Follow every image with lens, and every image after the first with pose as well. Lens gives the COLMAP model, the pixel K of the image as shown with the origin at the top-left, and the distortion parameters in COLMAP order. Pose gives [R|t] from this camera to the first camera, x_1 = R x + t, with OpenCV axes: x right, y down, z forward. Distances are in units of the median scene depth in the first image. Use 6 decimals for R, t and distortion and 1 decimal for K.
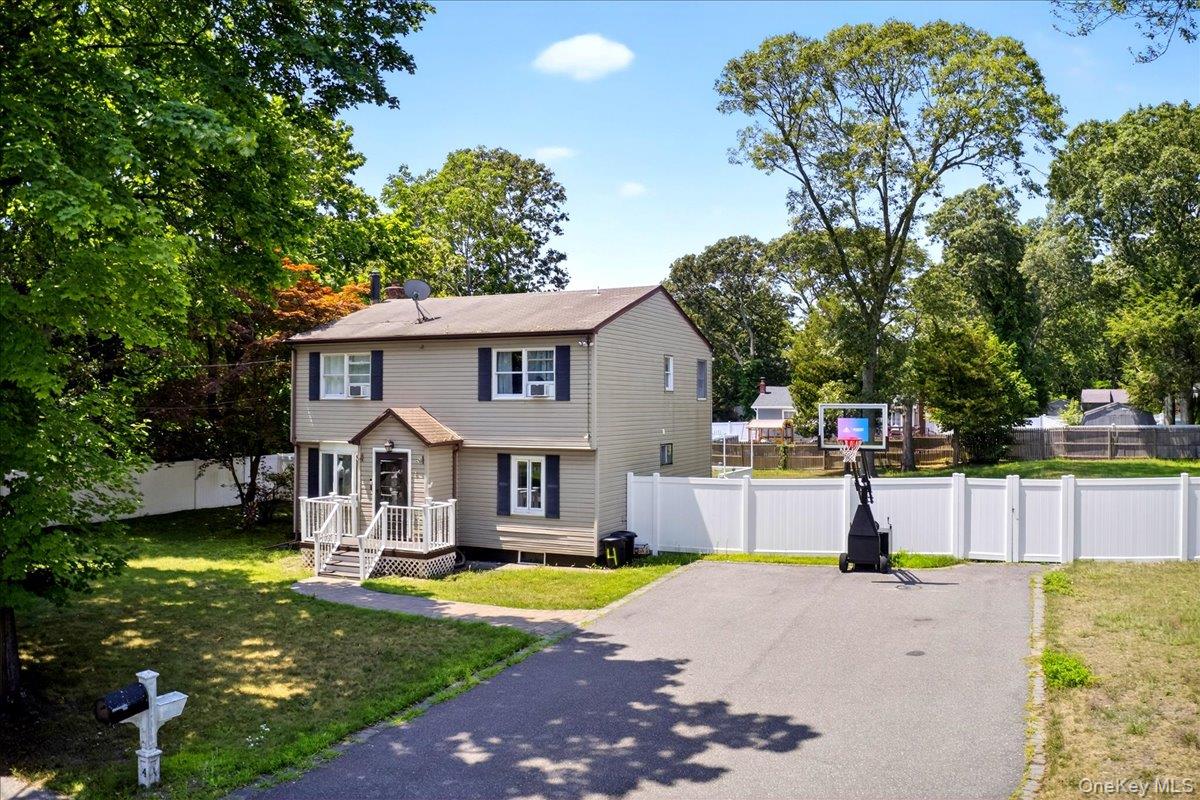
lens RADIAL K [[548.6, 0, 600.8], [0, 548.6, 402.0], [0, 0, 1]] dist [-0.001716, 0.000061]
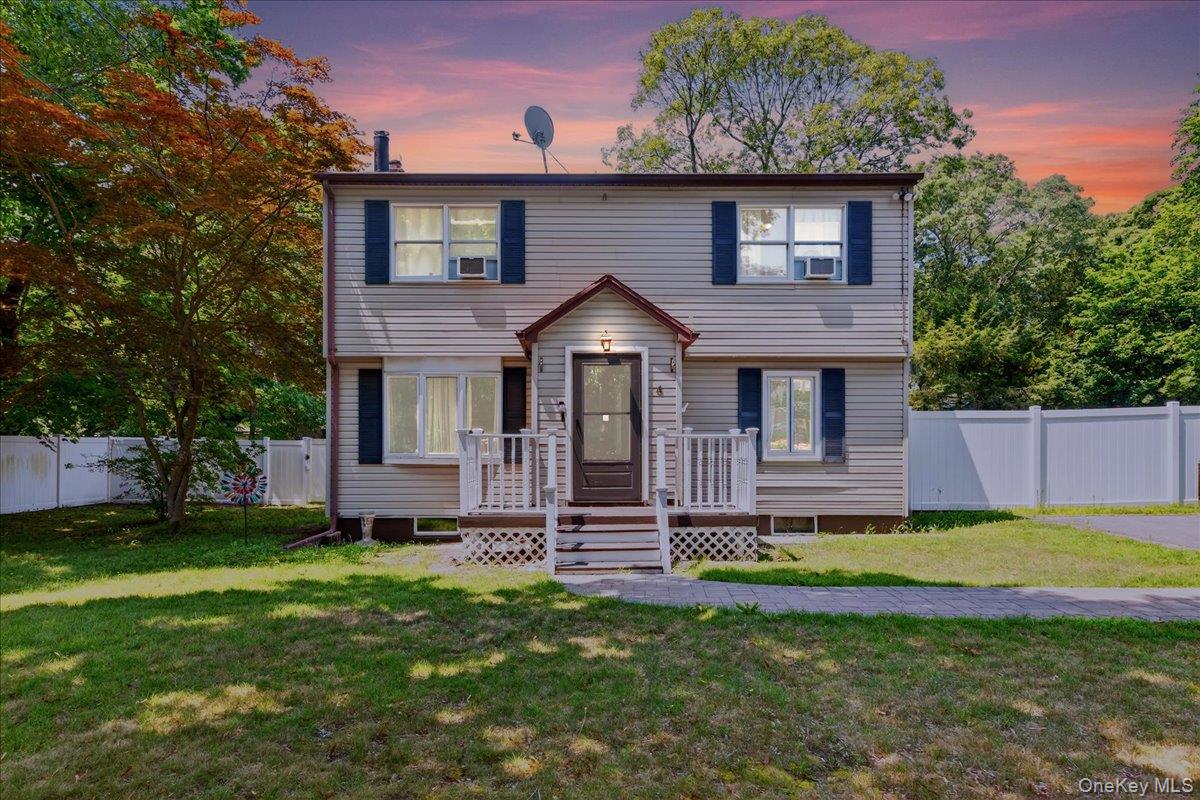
lens RADIAL K [[548.6, 0, 600.3], [0, 548.6, 402.7], [0, 0, 1]] dist [-0.001716, 0.000061]
pose [[0.955484, 0.013516, 0.294734, -0.564937], [-0.010587, 0.999877, -0.011532, 0.152210], [-0.294854, 0.007898, 0.955510, 0.462557]]
